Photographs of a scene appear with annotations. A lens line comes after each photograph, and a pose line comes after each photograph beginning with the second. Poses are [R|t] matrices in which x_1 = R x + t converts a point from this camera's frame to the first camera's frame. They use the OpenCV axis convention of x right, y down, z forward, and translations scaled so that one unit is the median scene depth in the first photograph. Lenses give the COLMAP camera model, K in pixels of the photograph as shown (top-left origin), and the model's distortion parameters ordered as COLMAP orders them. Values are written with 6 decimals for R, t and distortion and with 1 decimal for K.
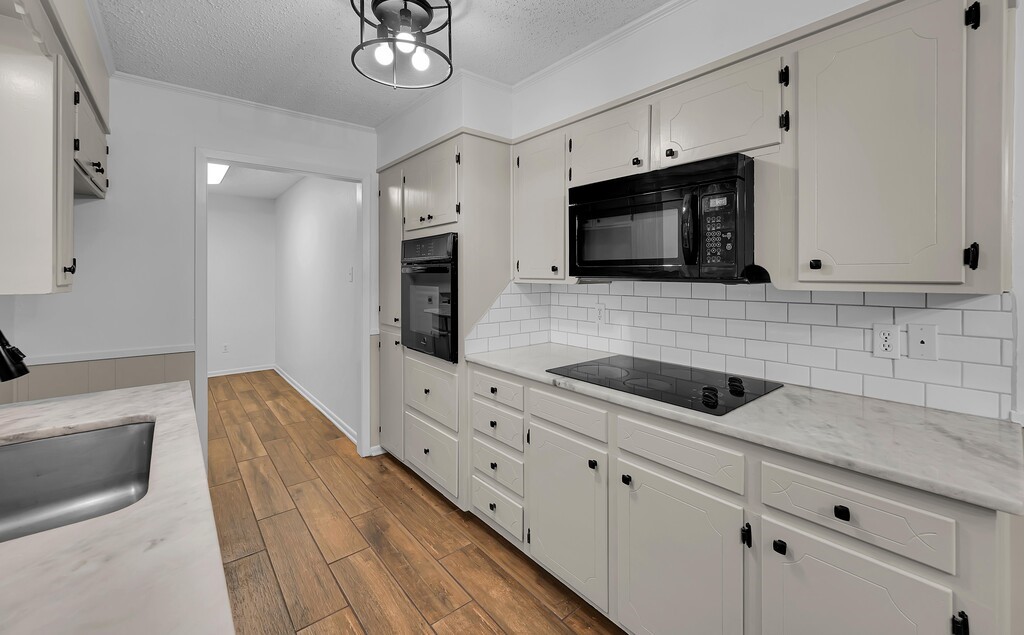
lens RADIAL K [[418.7, 0, 511.4], [0, 418.7, 274.6], [0, 0, 1]] dist [-0.000694, -0.000161]
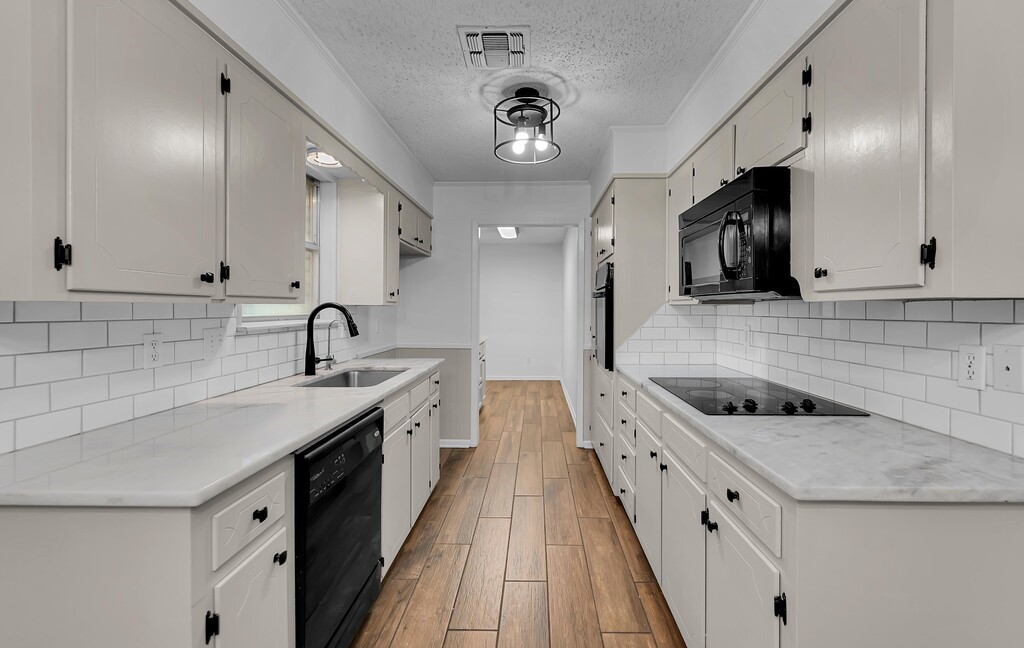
lens RADIAL K [[428.9, 0, 515.5], [0, 428.9, 307.9], [0, 0, 1]] dist [-0.000198, -0.000064]
pose [[0.745146, 0.002067, -0.666898, 0.577233], [-0.003179, 0.999995, -0.000452, 0.038025], [0.666894, 0.002457, 0.745149, -0.119004]]
